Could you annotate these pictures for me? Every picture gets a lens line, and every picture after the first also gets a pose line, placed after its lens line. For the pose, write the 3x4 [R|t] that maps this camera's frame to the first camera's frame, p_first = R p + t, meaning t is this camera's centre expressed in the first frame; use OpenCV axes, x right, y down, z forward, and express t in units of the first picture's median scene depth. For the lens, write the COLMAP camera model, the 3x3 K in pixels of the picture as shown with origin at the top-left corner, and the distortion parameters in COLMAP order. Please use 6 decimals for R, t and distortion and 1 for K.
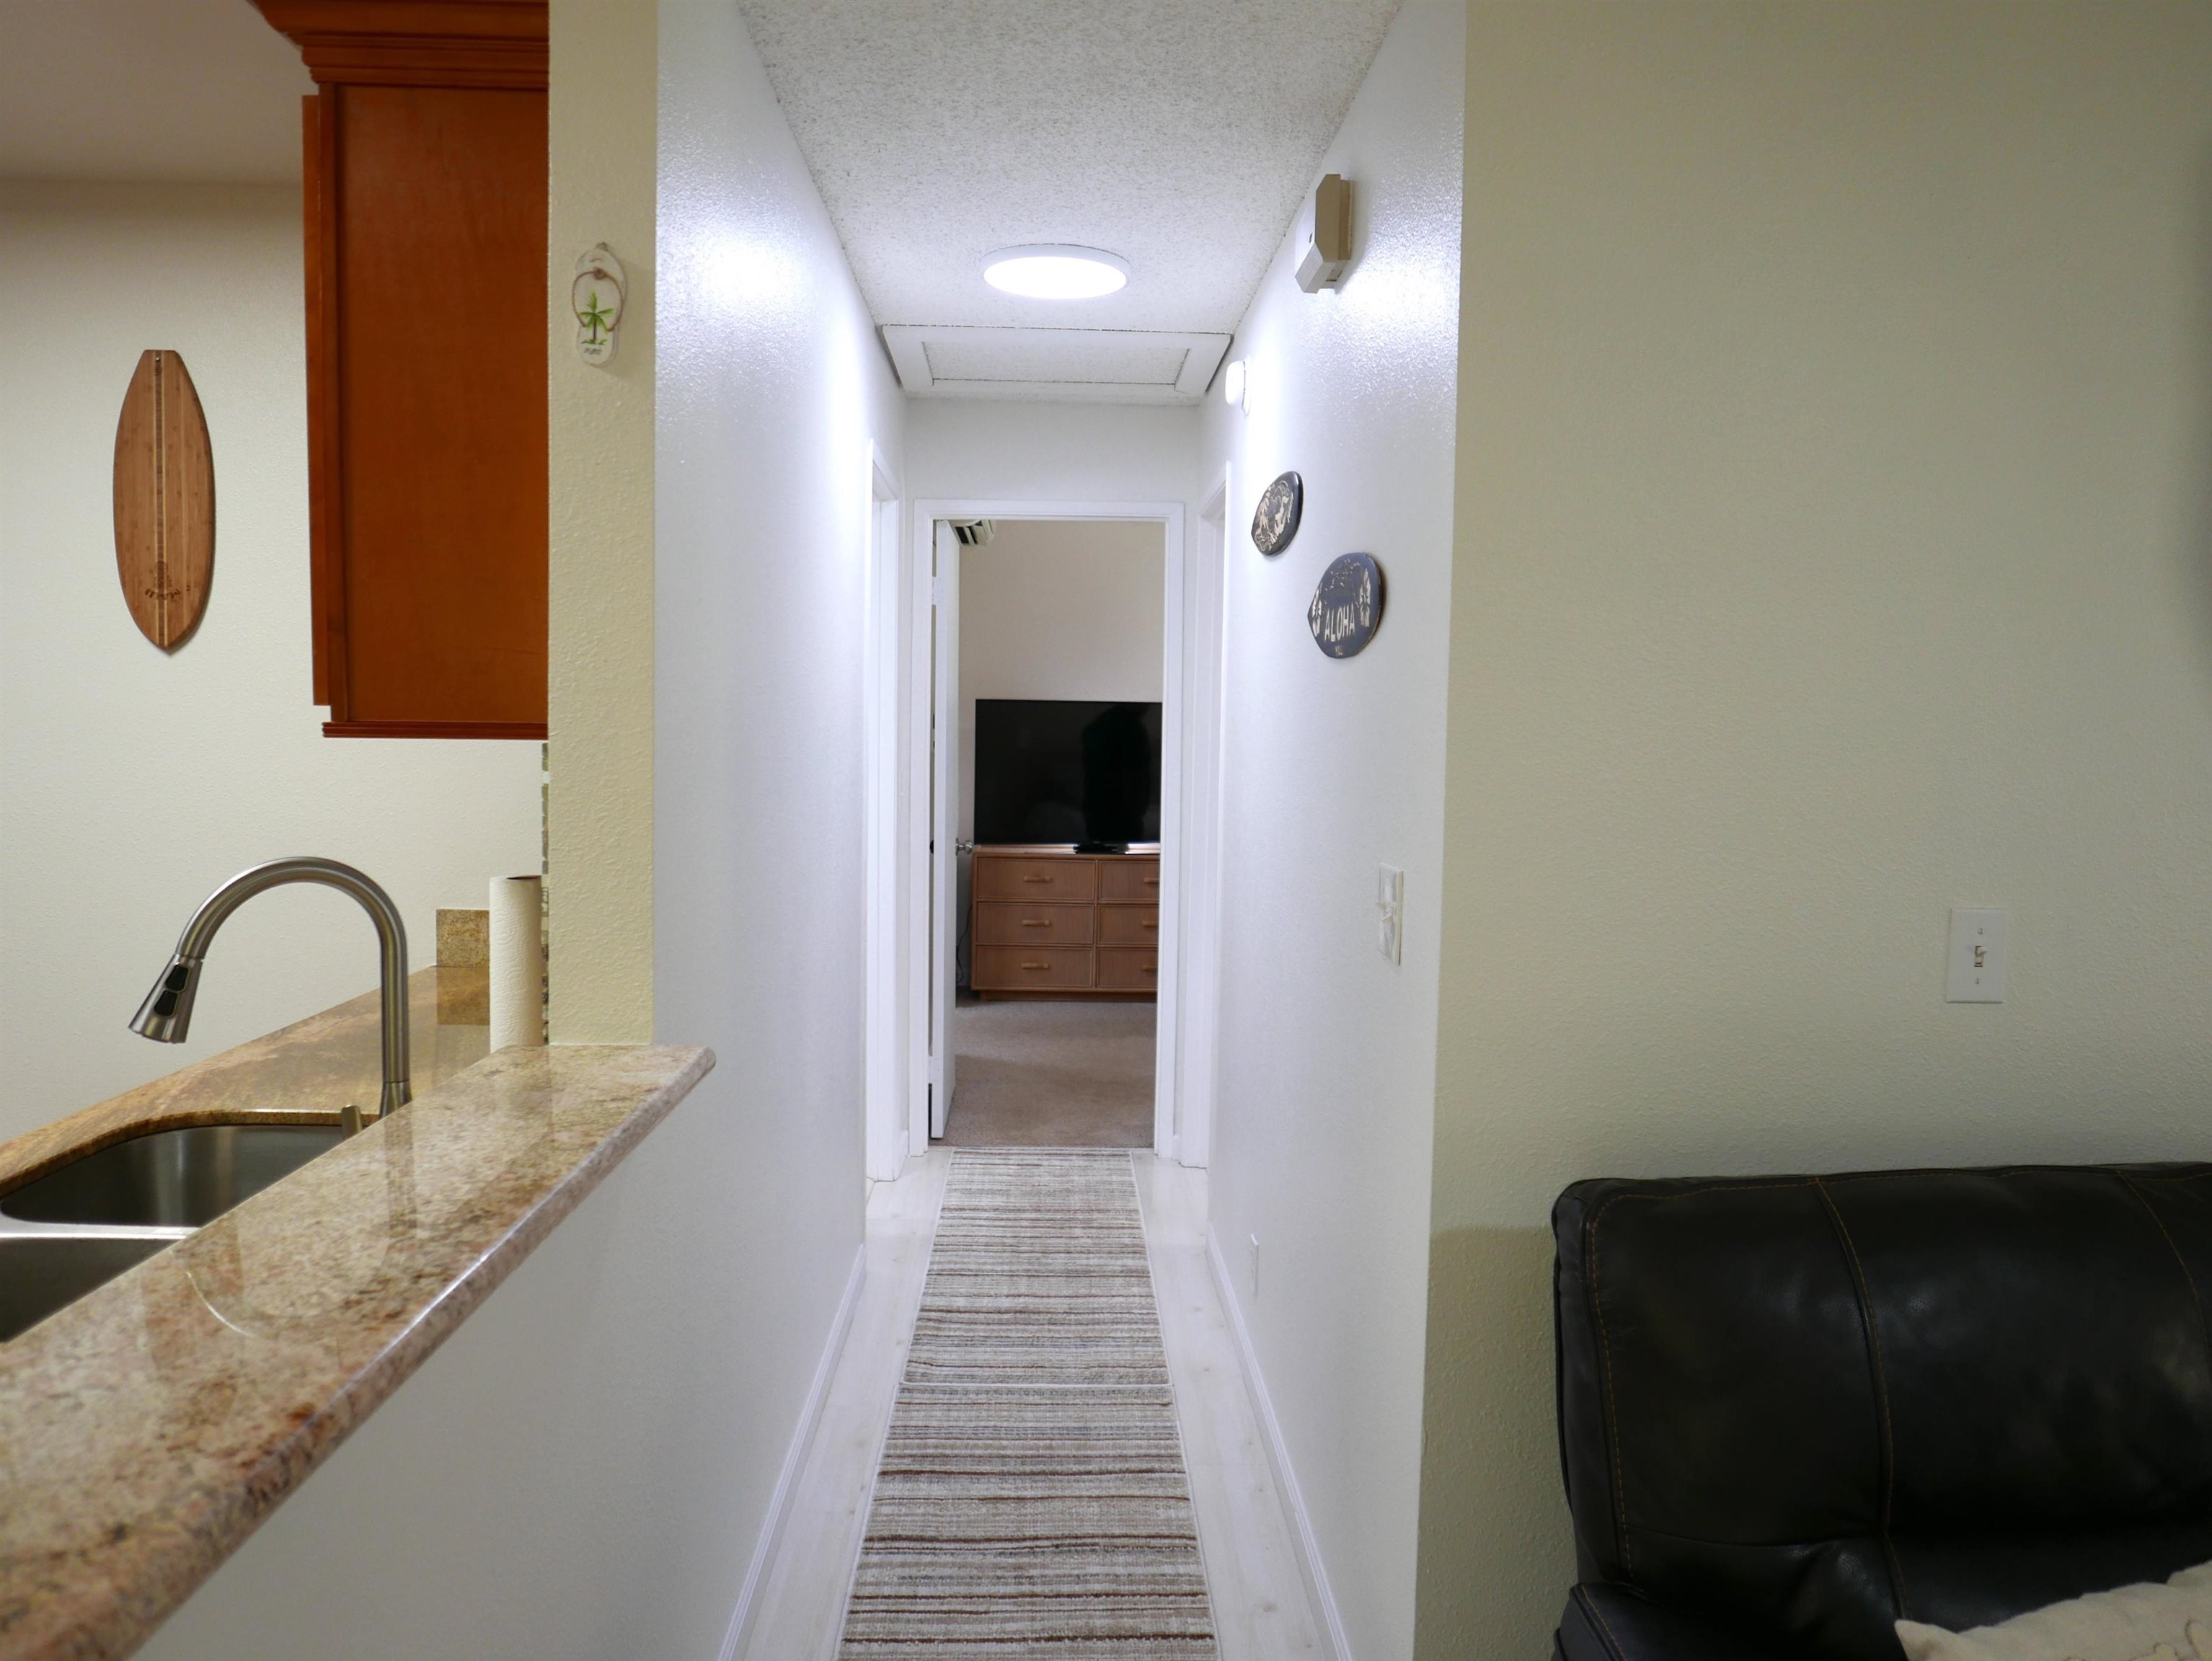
lens RADIAL K [[1619.5, 0, 1080.4], [0, 1619.5, 844.9], [0, 0, 1]] dist [-0.020332, 0.002135]
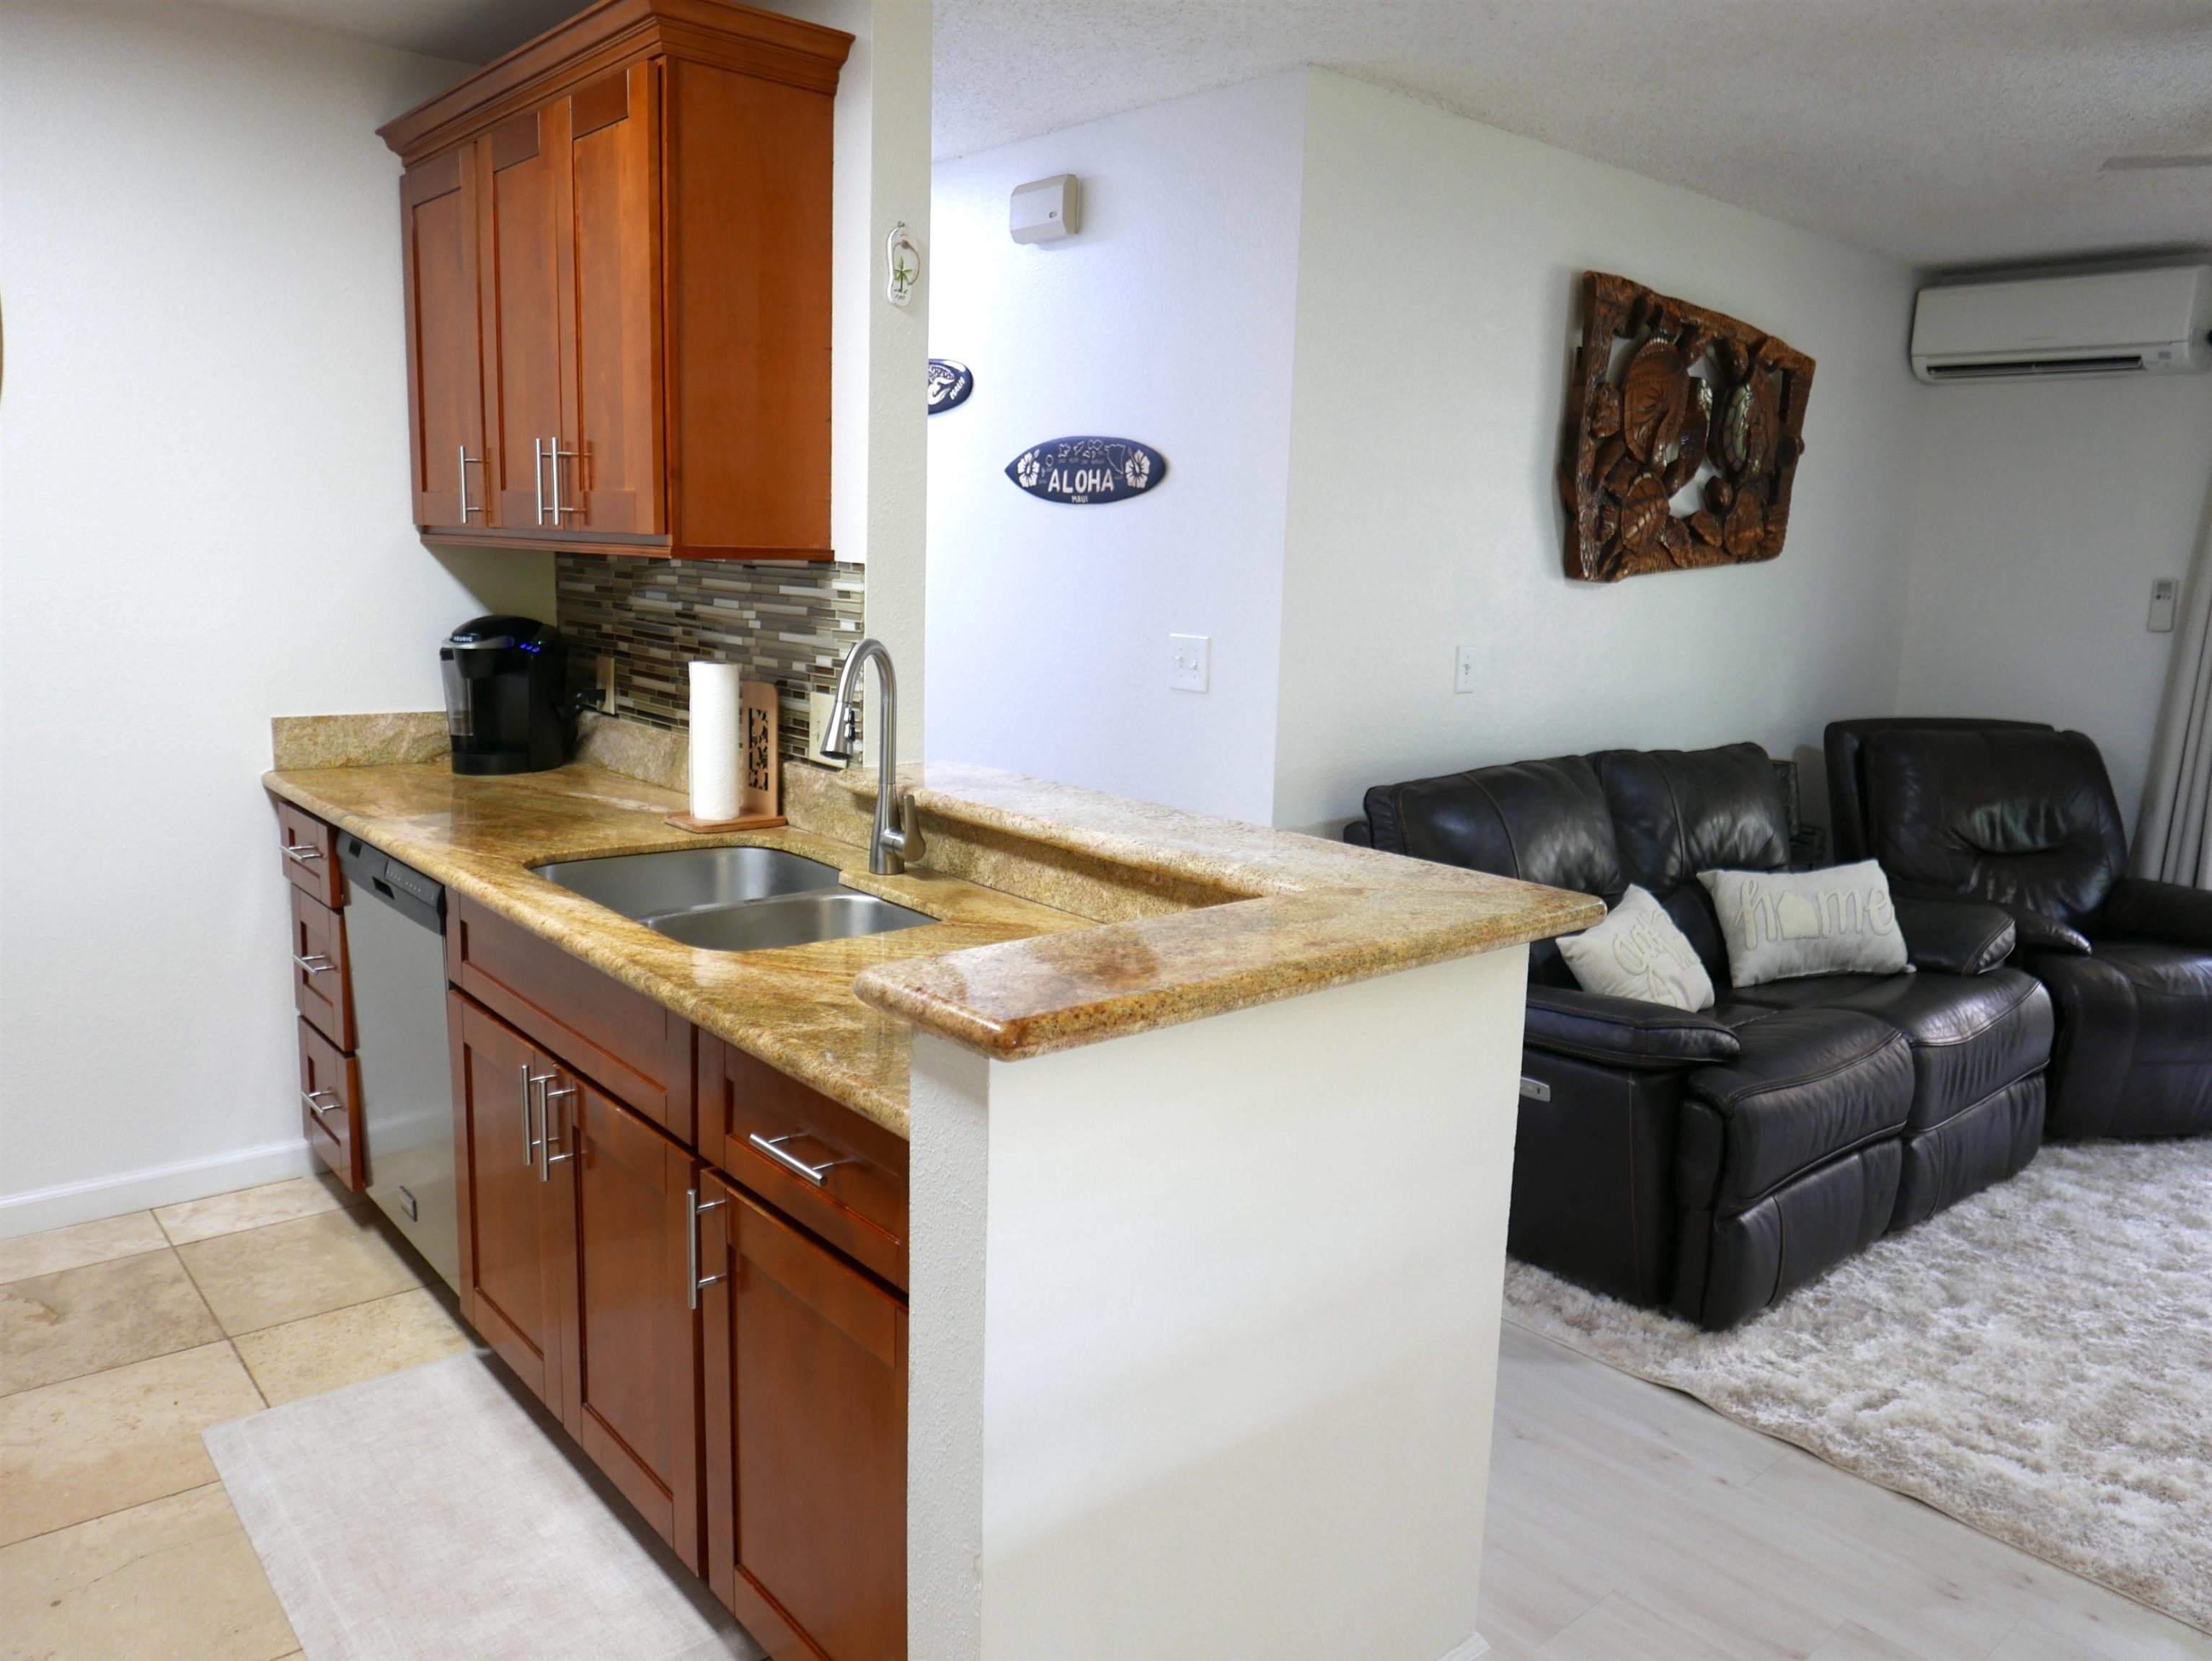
lens RADIAL K [[1591.6, 0, 1103.7], [0, 1591.6, 815.8], [0, 0, 1]] dist [-0.020793, 0.001959]
pose [[0.769077, -0.102286, 0.630918, -1.032110], [0.035494, 0.992423, 0.117628, 0.001603], [-0.638170, -0.068071, 0.766881, -0.246335]]
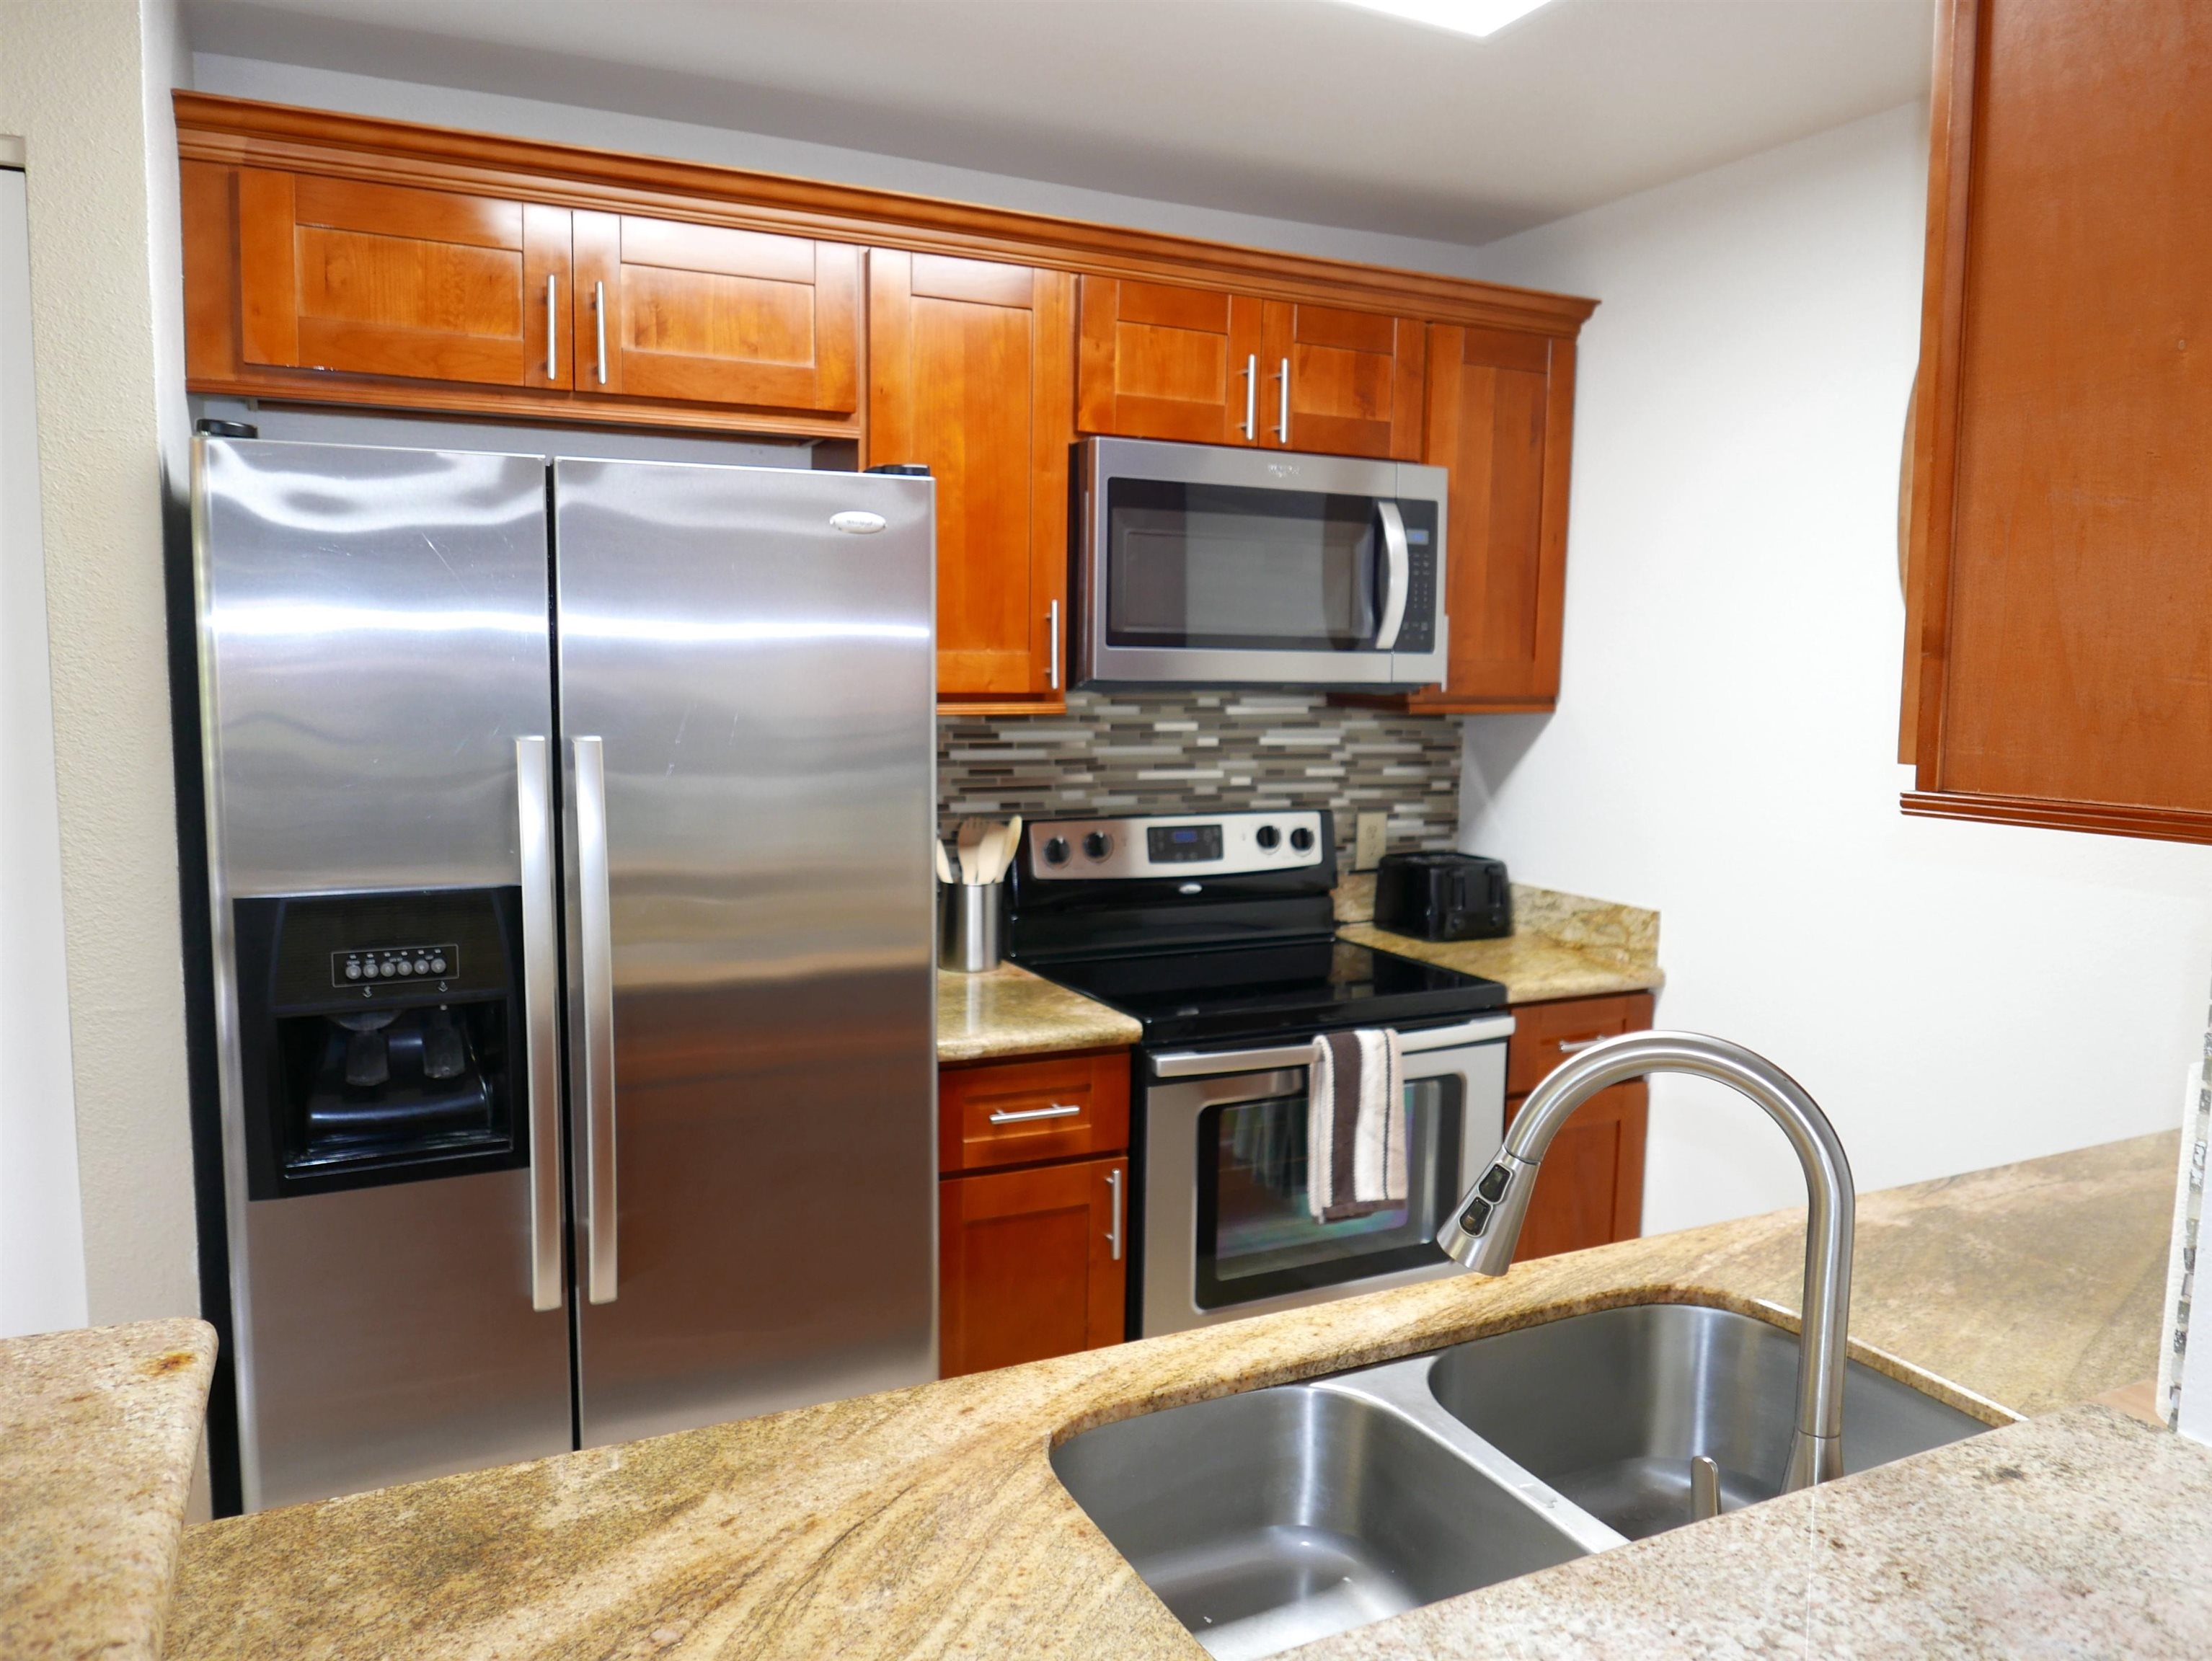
lens RADIAL K [[1619.5, 0, 1080.4], [0, 1619.5, 844.9], [0, 0, 1]] dist [-0.020332, 0.002135]
pose [[0.430336, 0.091543, -0.898015, -0.026473], [-0.077023, 0.994940, 0.064514, -0.071550], [0.899377, 0.041405, 0.435209, 0.419906]]
